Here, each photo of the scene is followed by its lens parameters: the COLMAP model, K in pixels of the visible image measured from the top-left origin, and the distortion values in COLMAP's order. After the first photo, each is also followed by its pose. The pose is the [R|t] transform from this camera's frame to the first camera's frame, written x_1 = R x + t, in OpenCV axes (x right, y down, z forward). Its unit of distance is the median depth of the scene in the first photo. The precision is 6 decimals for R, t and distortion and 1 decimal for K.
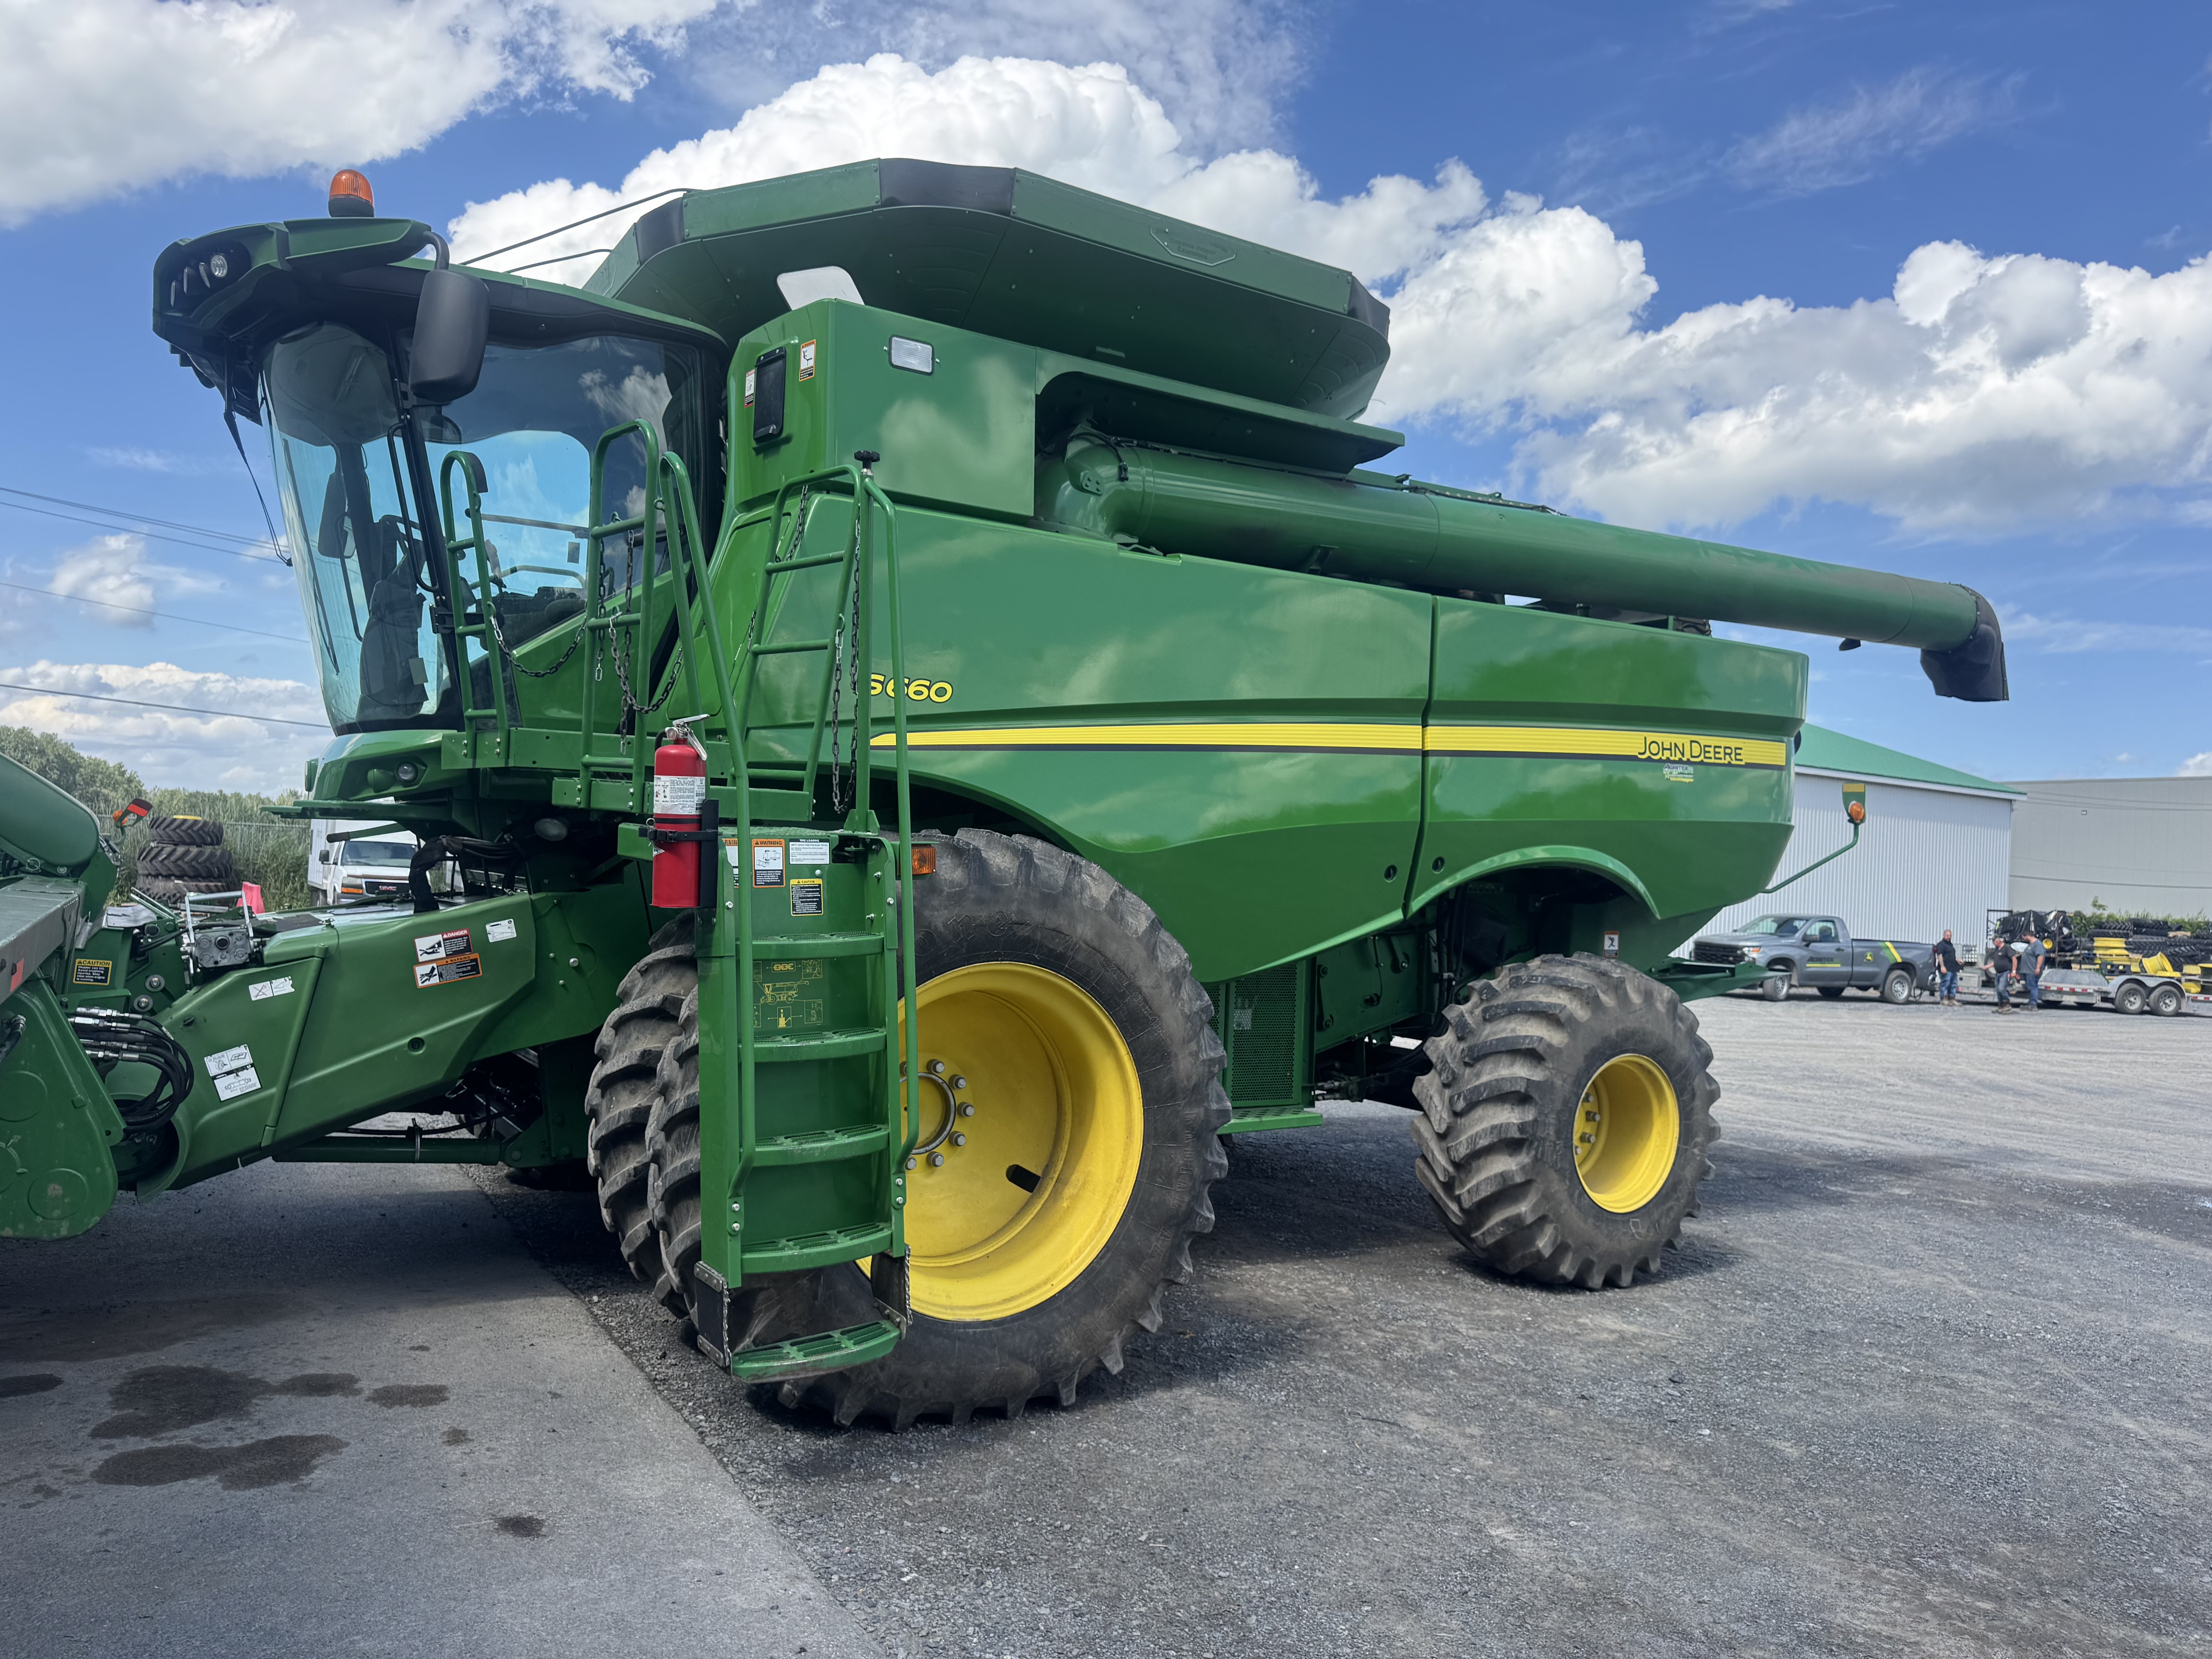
lens RADIAL K [[1567.3, 0, 1103.5], [0, 1567.3, 833.2], [0, 0, 1]] dist [0.149117, -0.341856]
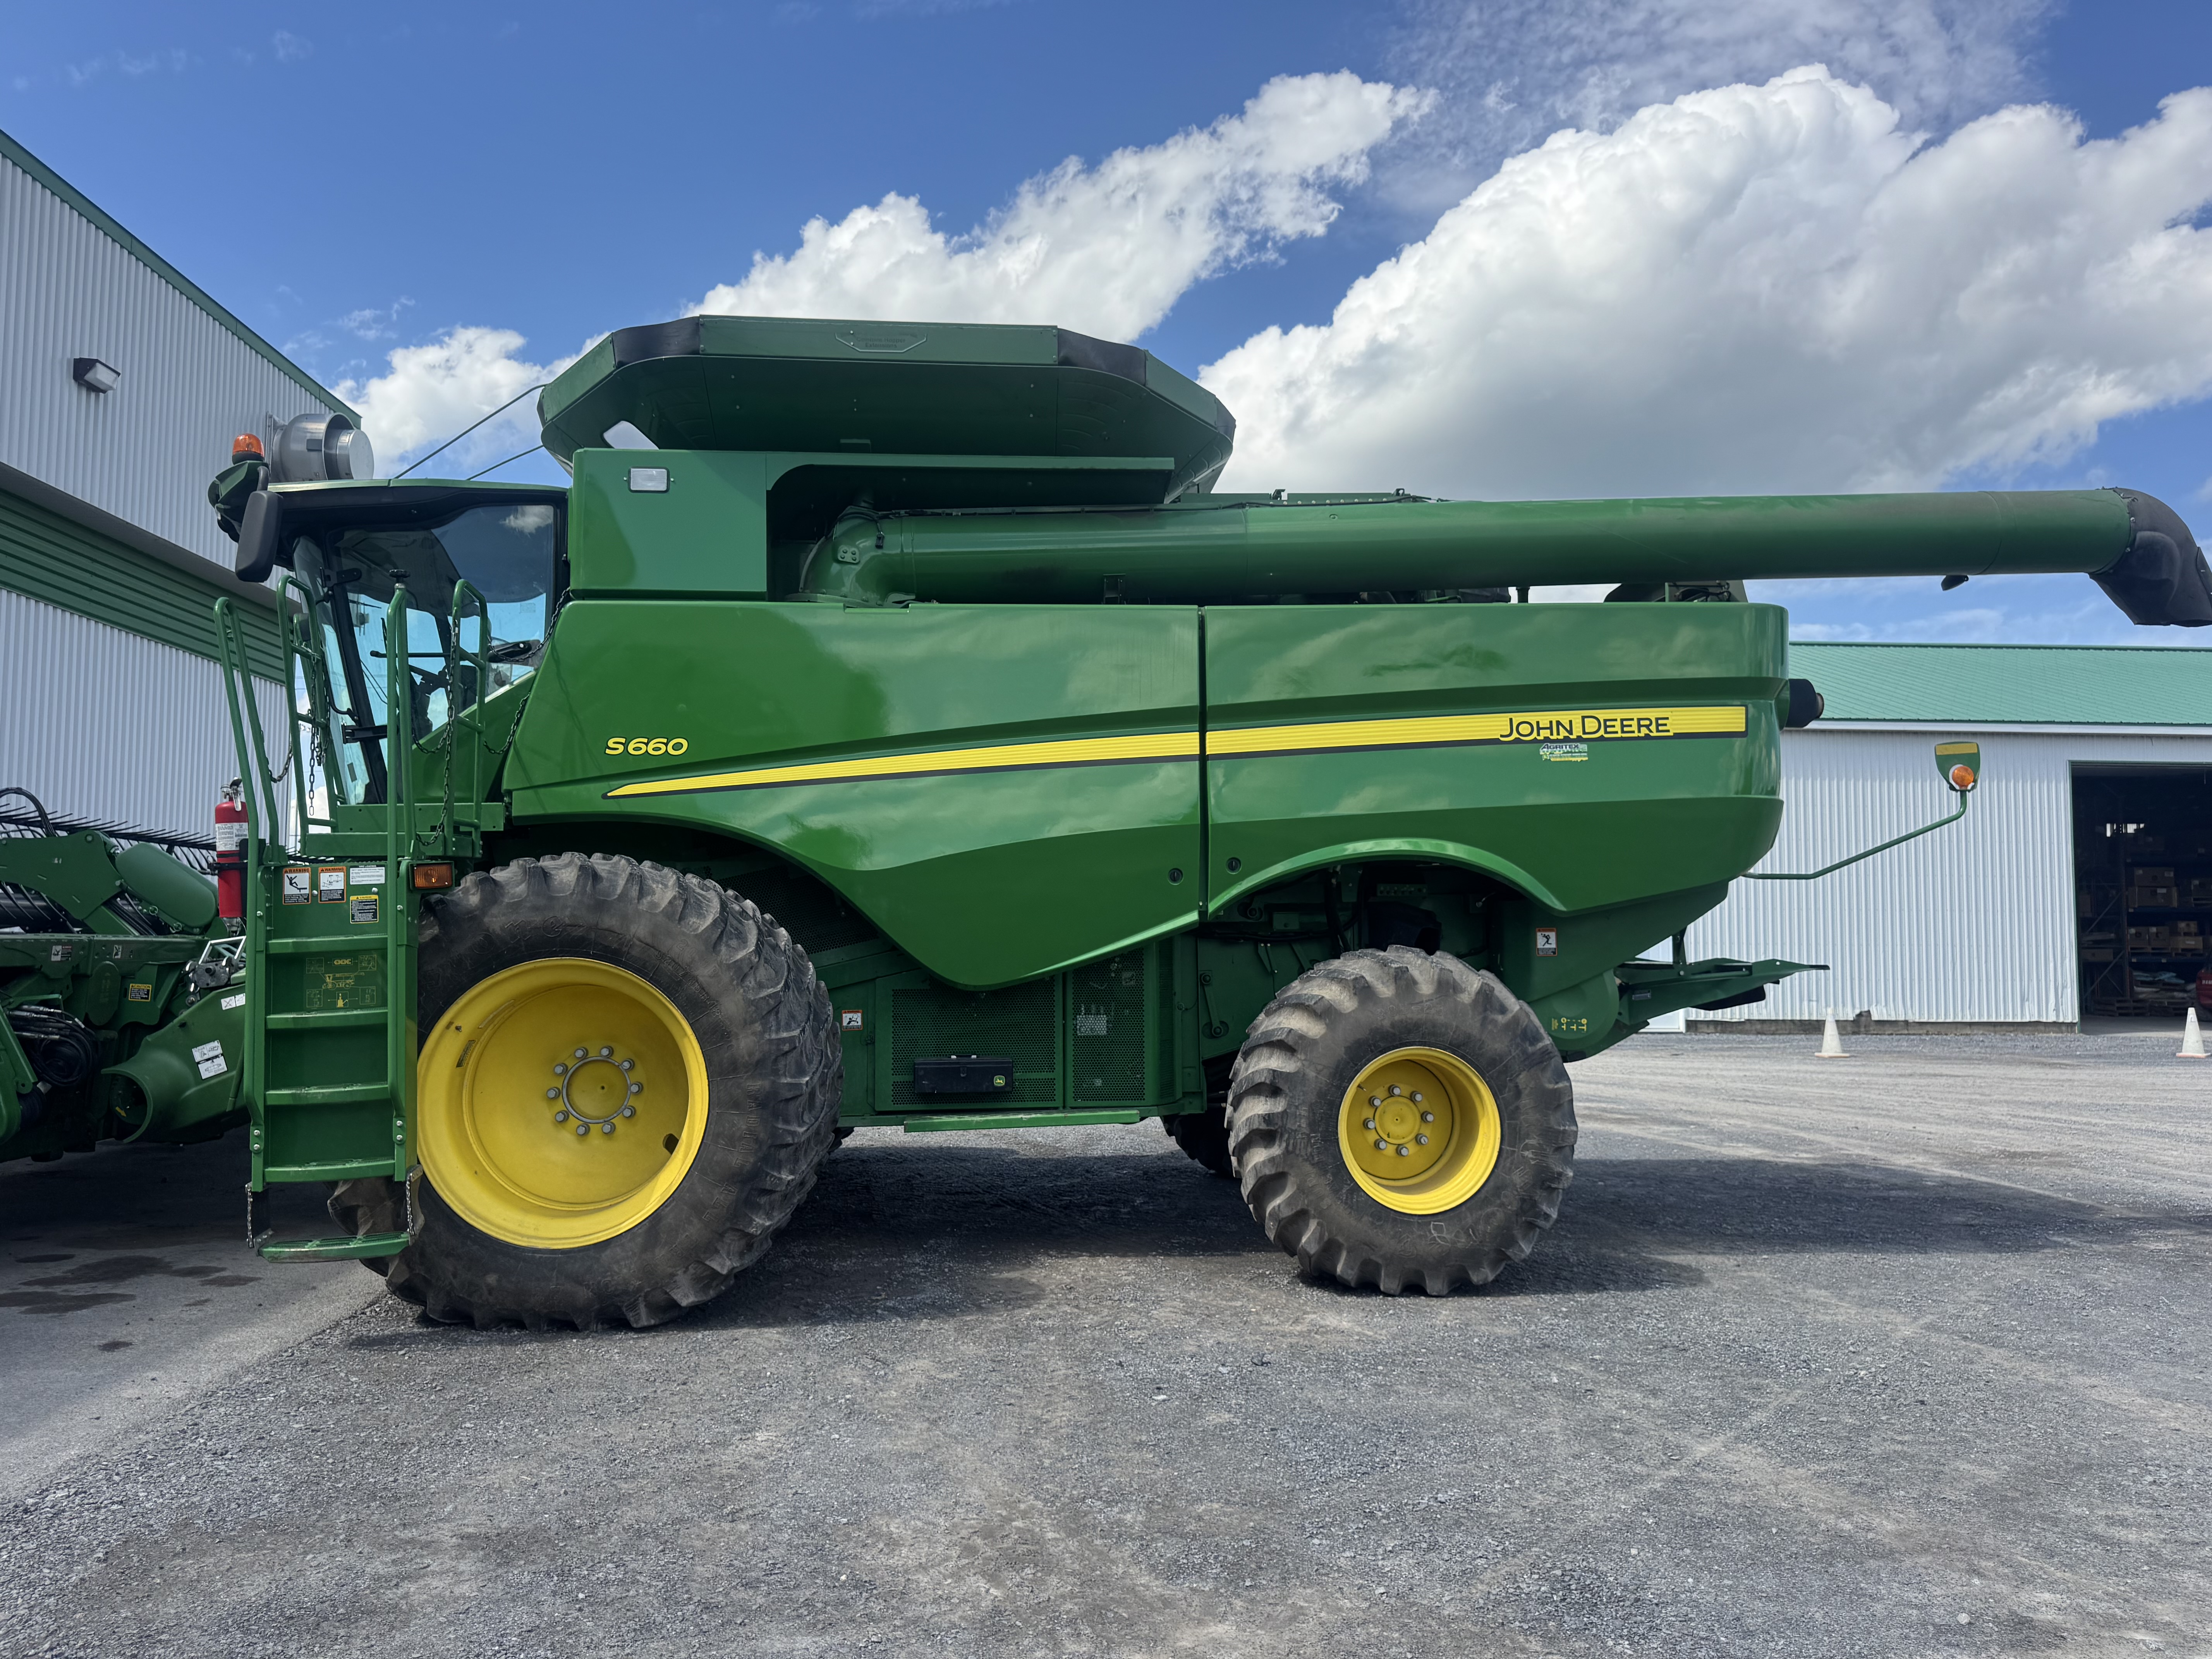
lens RADIAL K [[1619.4, 0, 1255.4], [0, 1619.4, 840.7], [0, 0, 1]] dist [0.159600, -0.248690]
pose [[0.875992, -0.080636, -0.475537, 0.736520], [0.055093, 0.996201, -0.067438, 0.076939], [0.479169, 0.032876, 0.877107, 0.085758]]
